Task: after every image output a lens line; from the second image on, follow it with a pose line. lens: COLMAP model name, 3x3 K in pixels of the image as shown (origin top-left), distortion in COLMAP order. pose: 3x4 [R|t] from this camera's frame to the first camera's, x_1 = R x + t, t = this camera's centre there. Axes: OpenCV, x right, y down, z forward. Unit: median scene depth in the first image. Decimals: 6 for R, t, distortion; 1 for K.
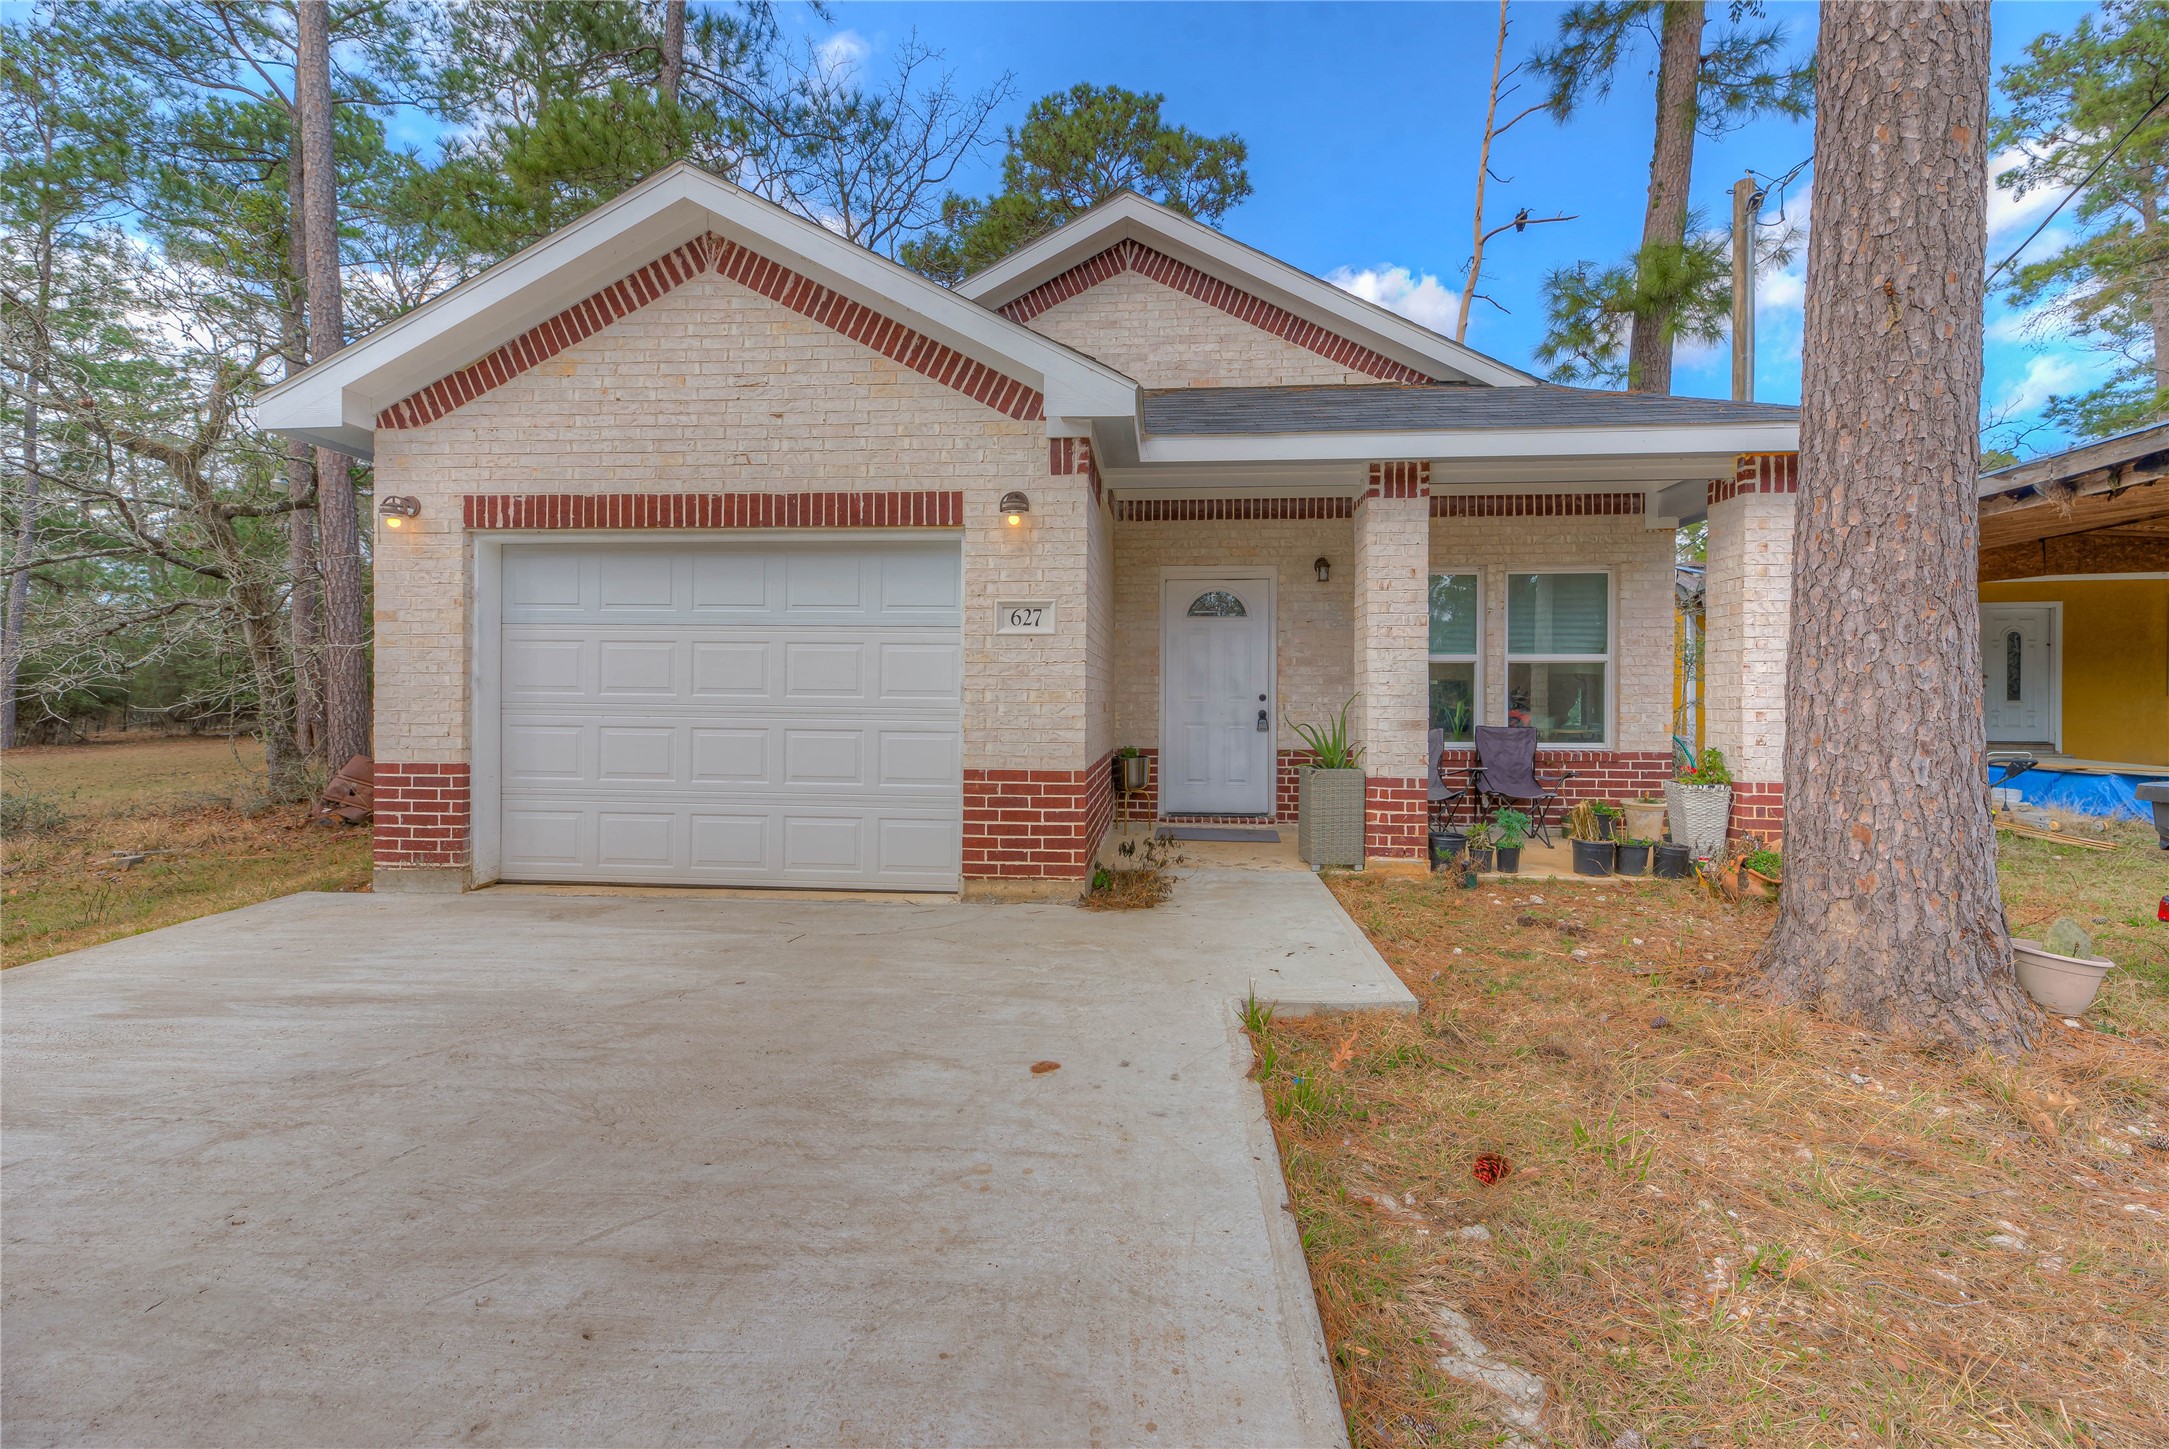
lens RADIAL K [[892.3, 0, 1108.2], [0, 892.3, 692.1], [0, 0, 1]] dist [0.018821, -0.007088]
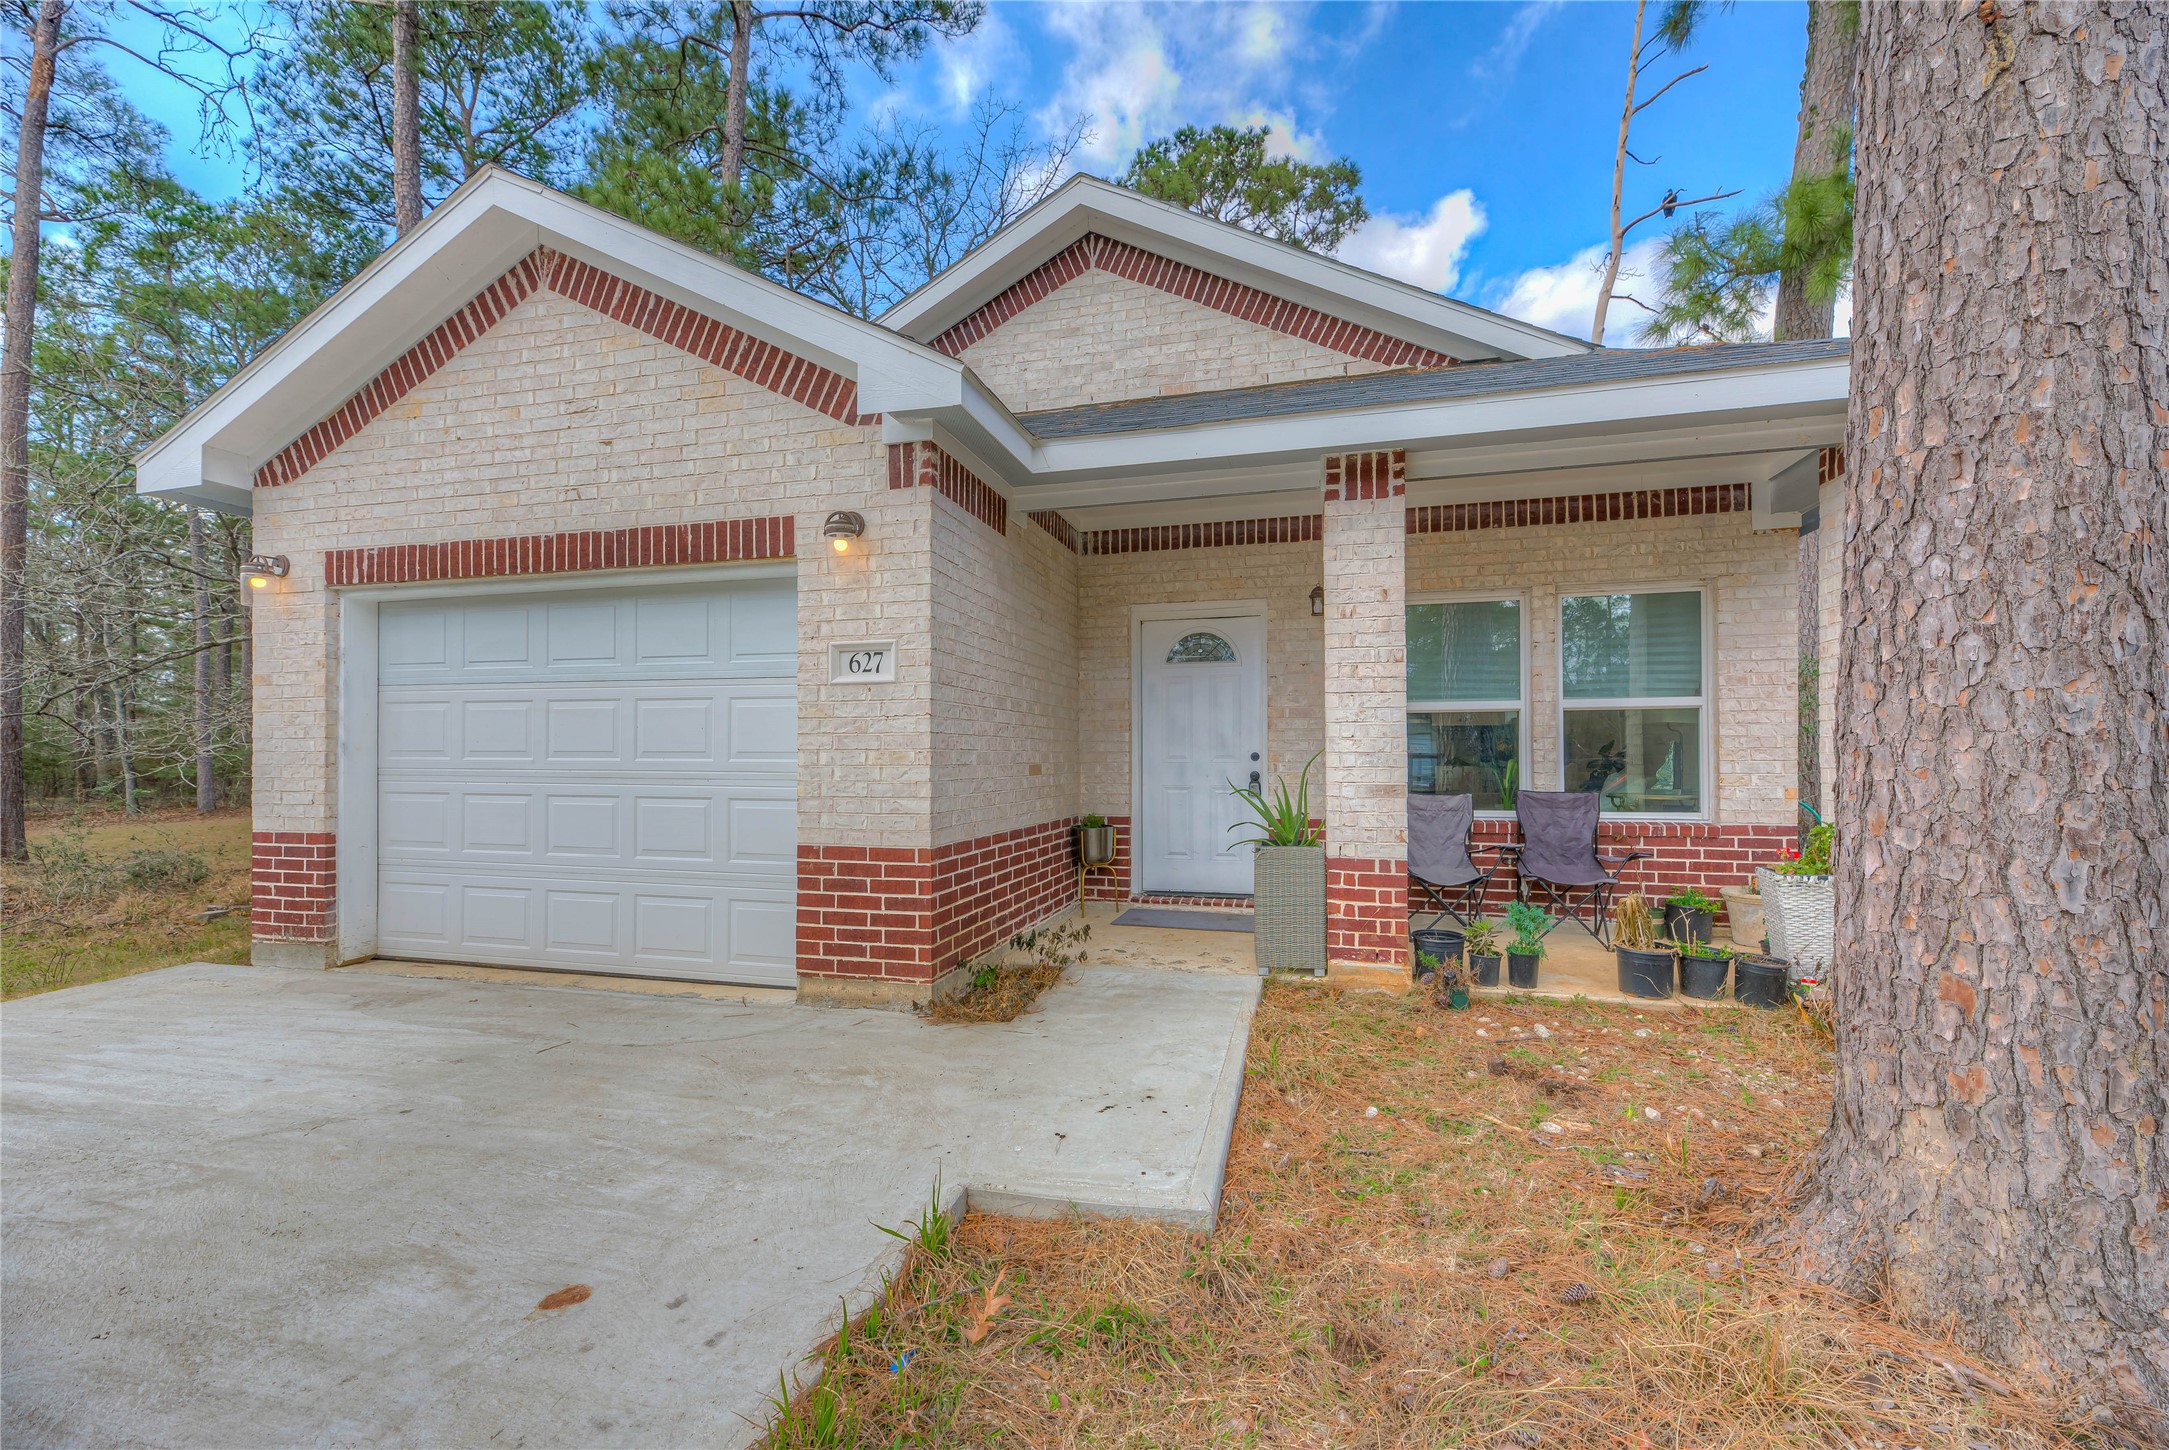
lens RADIAL K [[875.4, 0, 1110.0], [0, 875.4, 743.4], [0, 0, 1]] dist [0.018613, -0.005860]
pose [[0.983257, -0.010541, -0.181918, 0.269353], [0.008690, 0.999902, -0.010970, 0.002244], [0.182016, 0.009206, 0.983253, 0.231608]]
